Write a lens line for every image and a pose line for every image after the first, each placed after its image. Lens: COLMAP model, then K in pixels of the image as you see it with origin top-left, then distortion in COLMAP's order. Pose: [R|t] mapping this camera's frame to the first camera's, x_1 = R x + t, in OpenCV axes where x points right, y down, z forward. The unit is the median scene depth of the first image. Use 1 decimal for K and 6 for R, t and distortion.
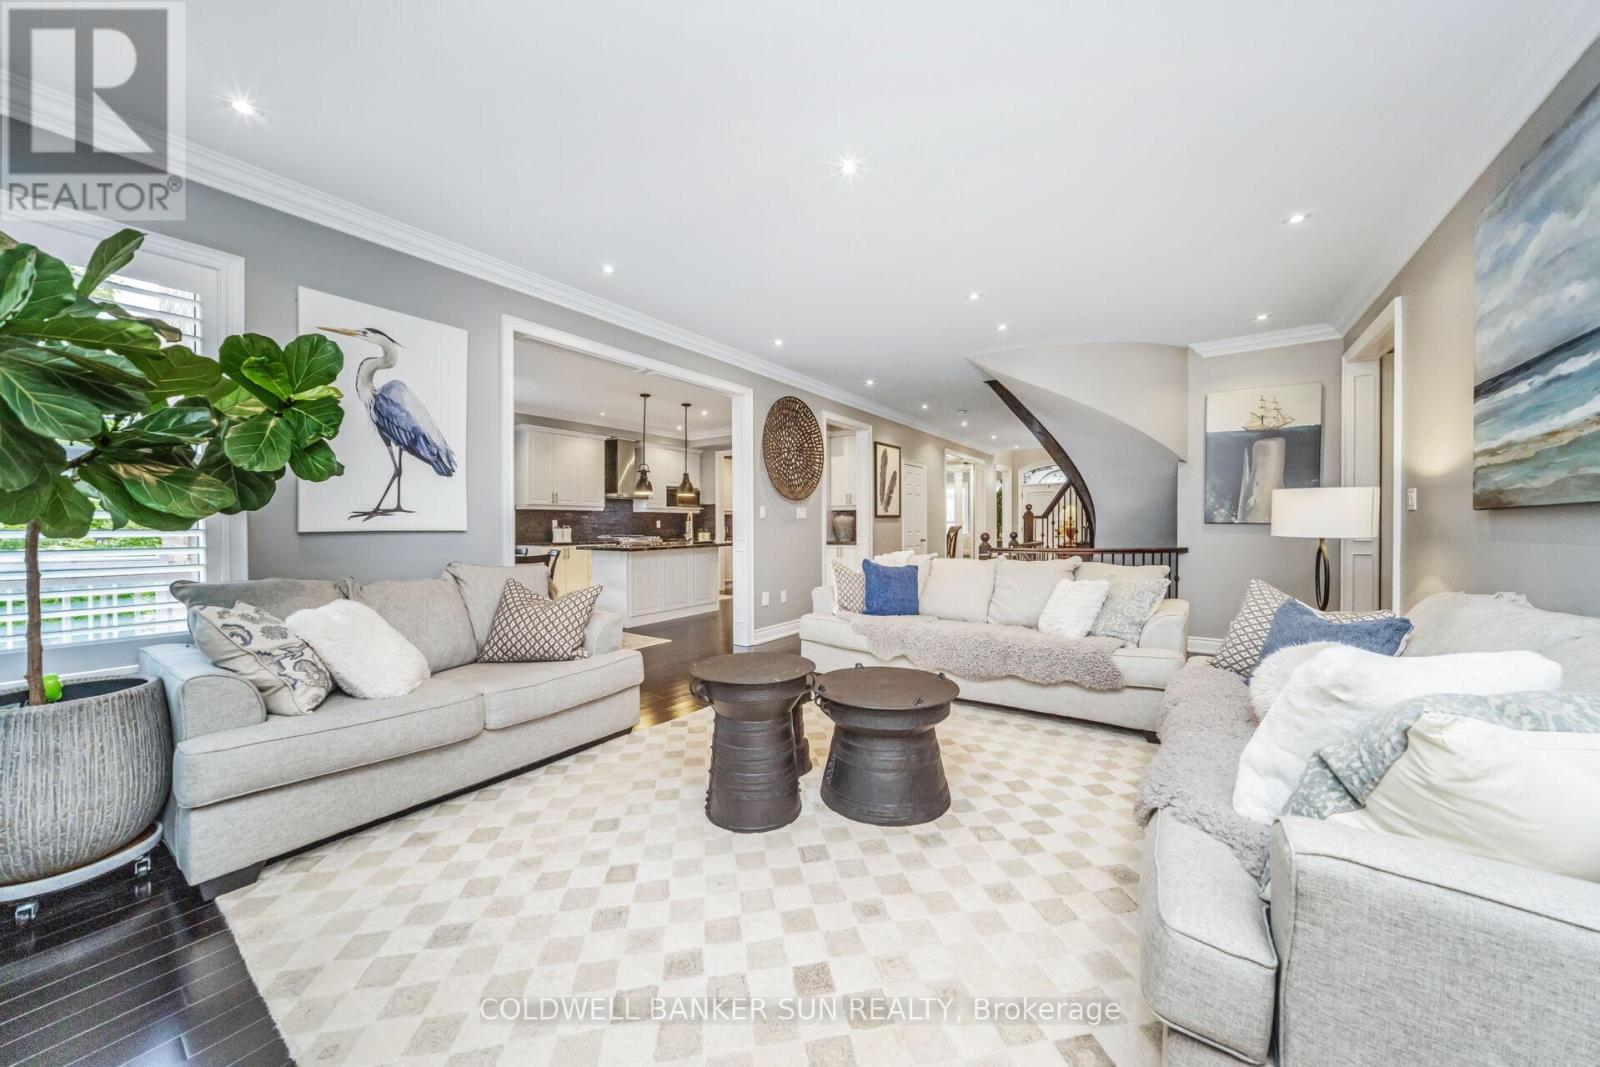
lens RADIAL K [[547.0, 0, 800.0], [0, 547.0, 533.5], [0, 0, 1]] dist [-0.012023, 0.000032]
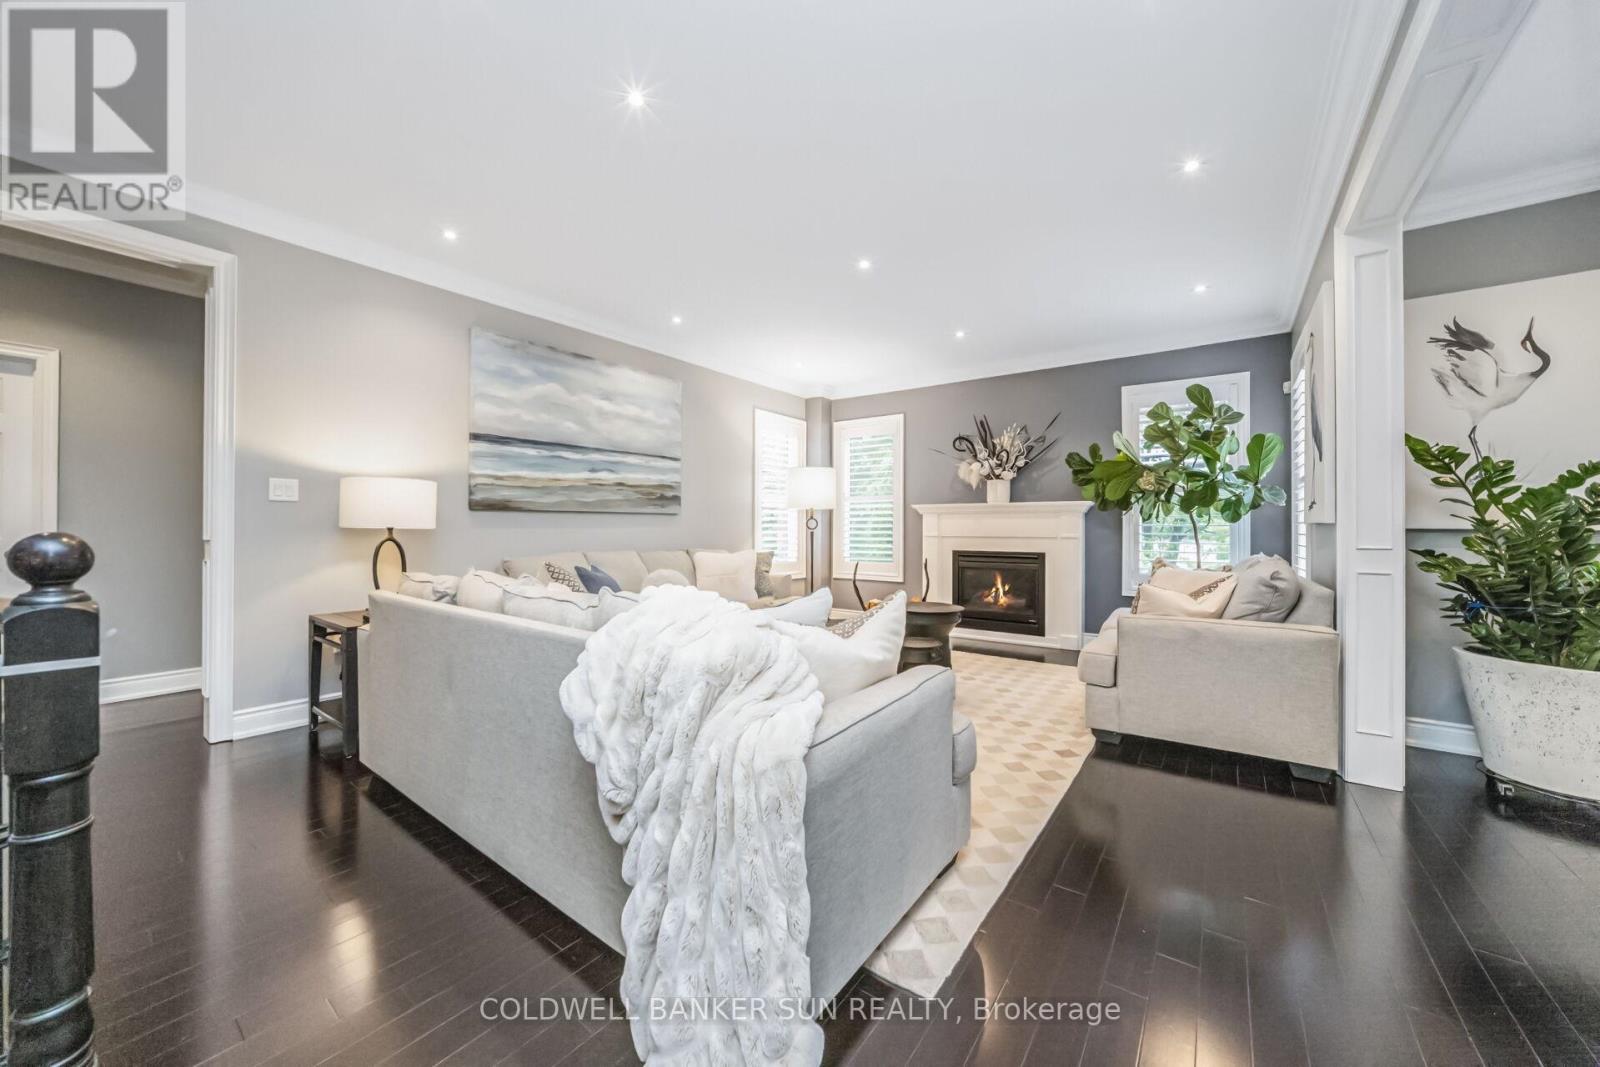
lens RADIAL K [[577.3, 0, 805.4], [0, 577.3, 527.1], [0, 0, 1]] dist [-0.027199, 0.007568]
pose [[-0.999761, -0.001453, 0.021809, 0.106551], [-0.001161, 0.999910, 0.013386, -0.006998], [-0.021827, 0.013357, -0.999673, 1.256525]]
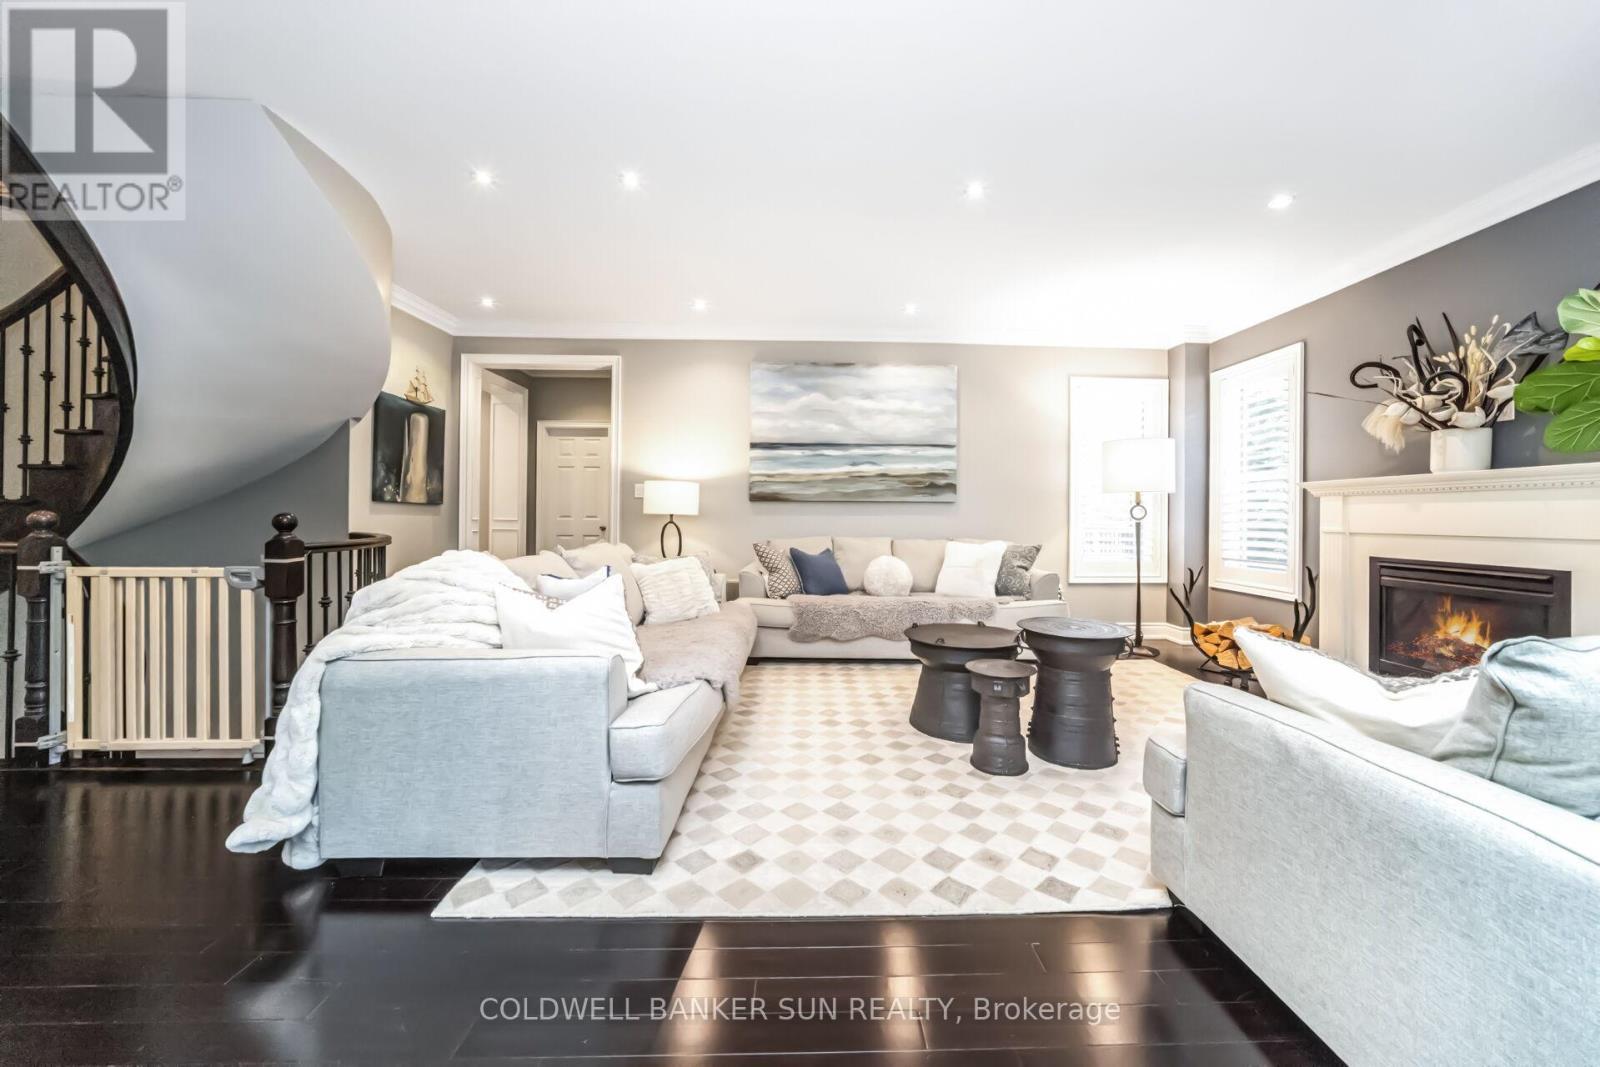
lens RADIAL K [[576.2, 0, 826.8], [0, 576.2, 513.7], [0, 0, 1]] dist [-0.029198, 0.008519]
pose [[-0.604099, -0.001573, 0.796908, -0.339086], [0.004285, 0.999977, 0.005222, -0.001932], [-0.796898, 0.006569, -0.604079, 0.994625]]
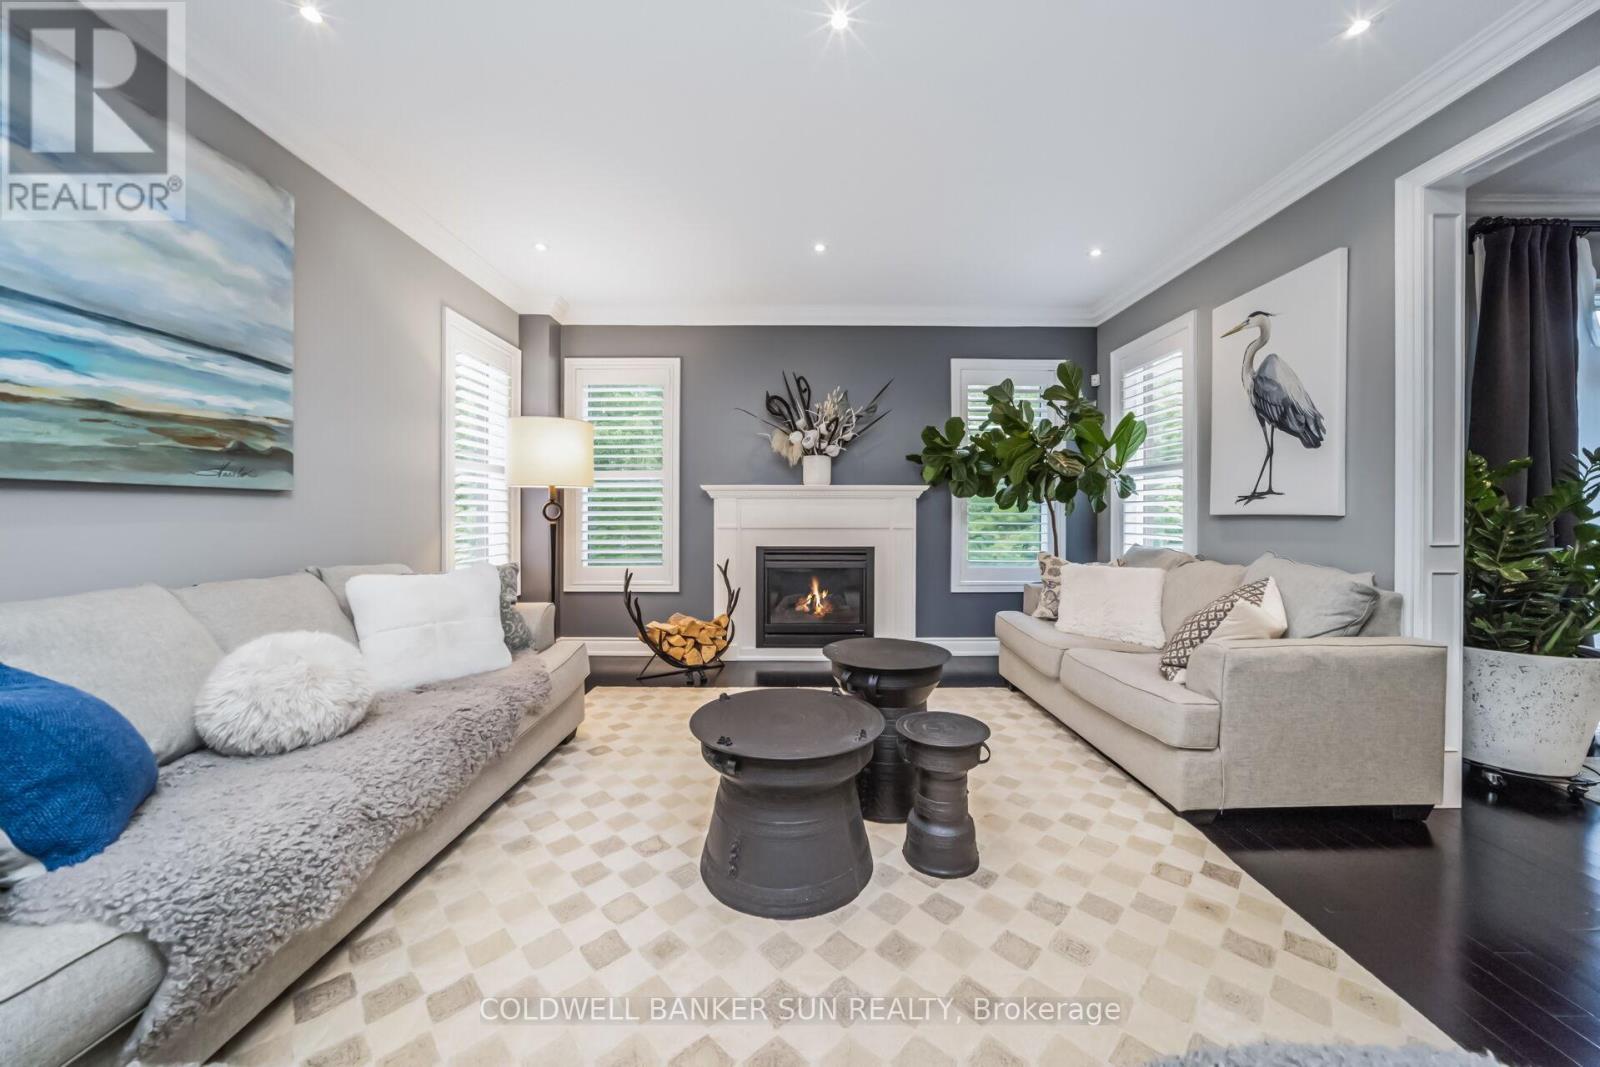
lens RADIAL K [[569.0, 0, 802.5], [0, 569.0, 516.8], [0, 0, 1]] dist [-0.027595, 0.008422]
pose [[-0.818062, 0.004478, -0.575113, 0.287570], [-0.009226, 0.999739, 0.020908, -0.008851], [0.575057, 0.022410, -0.817807, 0.808951]]
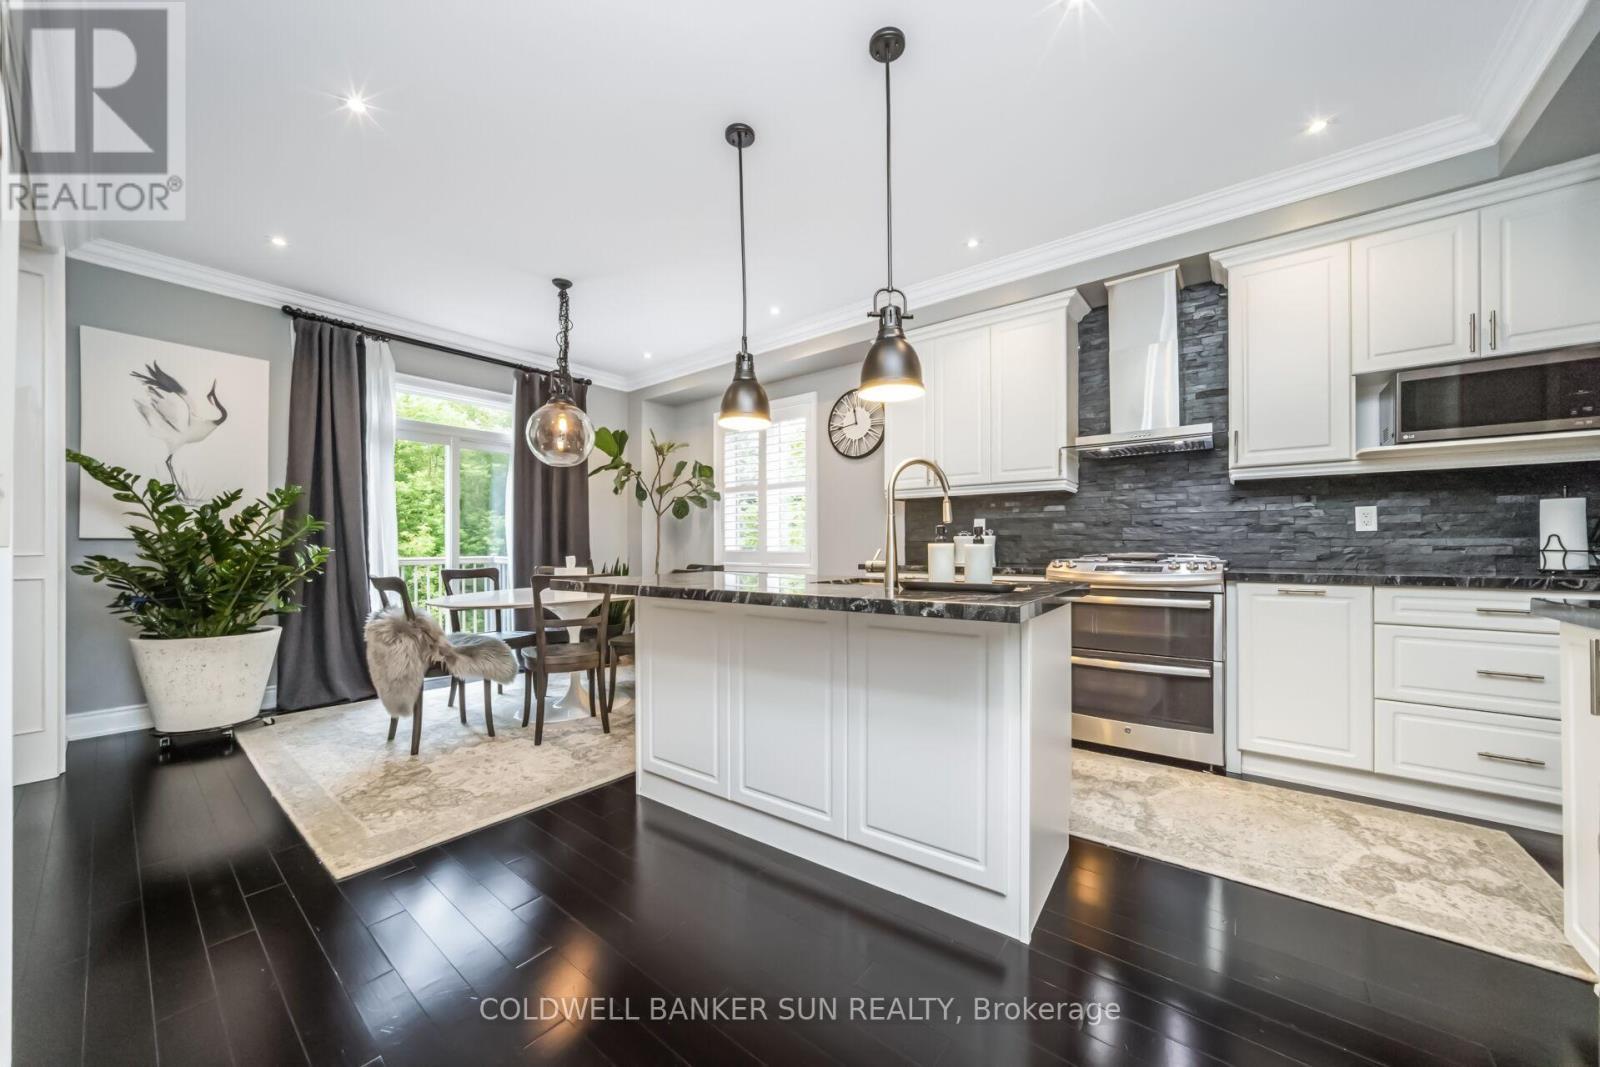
lens RADIAL K [[569.1, 0, 806.7], [0, 569.1, 544.2], [0, 0, 1]] dist [-0.026608, 0.008699]
pose [[-0.061819, -0.000470, -0.998087, 0.082108], [-0.012611, 0.999920, 0.000310, -0.001429], [0.998008, 0.012606, -0.061821, 1.499718]]
